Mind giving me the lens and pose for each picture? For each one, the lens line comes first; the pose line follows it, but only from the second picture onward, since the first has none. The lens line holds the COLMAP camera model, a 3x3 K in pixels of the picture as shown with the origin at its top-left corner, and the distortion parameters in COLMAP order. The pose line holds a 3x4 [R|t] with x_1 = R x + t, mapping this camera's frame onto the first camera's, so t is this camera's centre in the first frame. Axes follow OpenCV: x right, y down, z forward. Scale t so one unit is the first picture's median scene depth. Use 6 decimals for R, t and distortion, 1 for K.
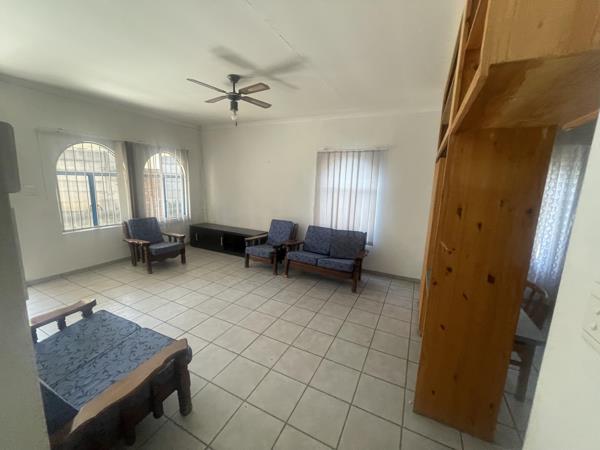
lens RADIAL K [[241.6, 0, 299.8], [0, 241.6, 222.5], [0, 0, 1]] dist [-0.002357, -0.000536]
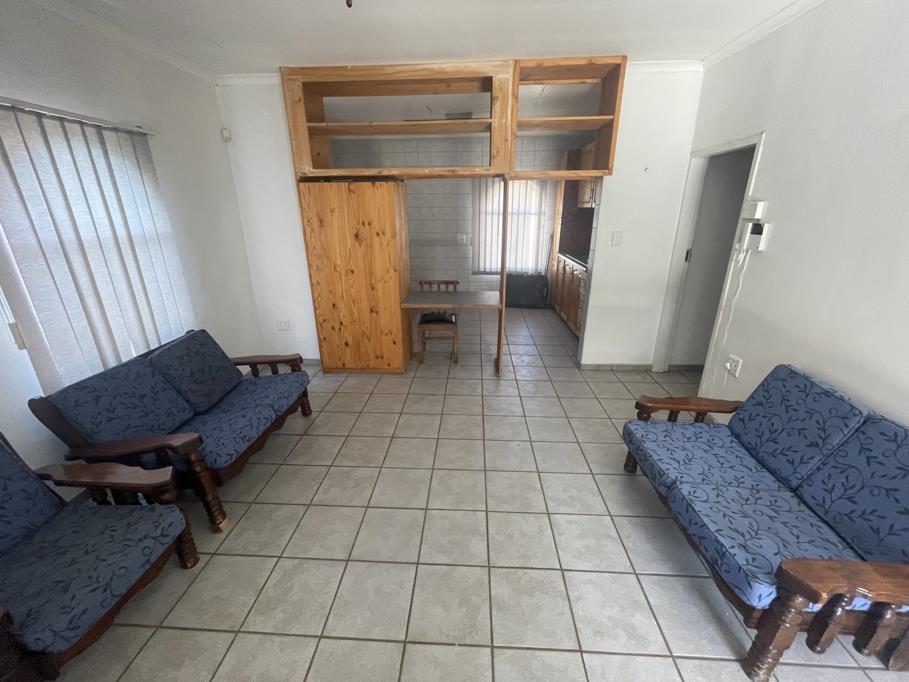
lens RADIAL K [[366.0, 0, 454.1], [0, 366.0, 337.2], [0, 0, 1]] dist [-0.002357, -0.000536]
pose [[-0.389585, -0.340587, 0.855701, -0.491760], [0.151076, 0.892891, 0.424172, -0.158993], [-0.908515, 0.294527, -0.296402, 0.743161]]
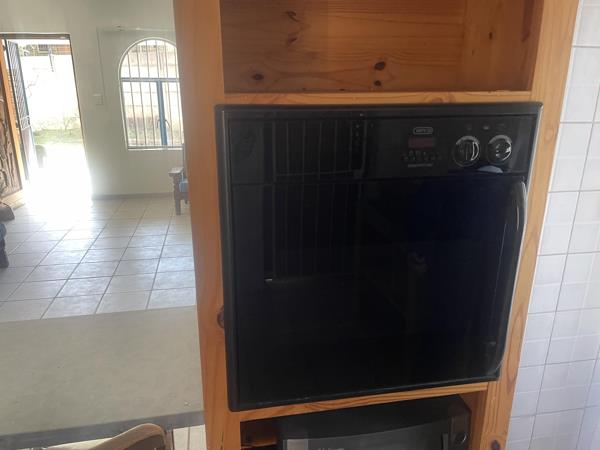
lens RADIAL K [[461.2, 0, 300.0], [0, 461.2, 225.0], [0, 0, 1]] dist [-0.001004, -0.000453]
pose [[0.599436, 0.208636, -0.772753, 0.669886], [-0.116521, 0.977893, 0.173634, -0.046207], [0.791896, -0.014040, 0.610495, 0.397779]]
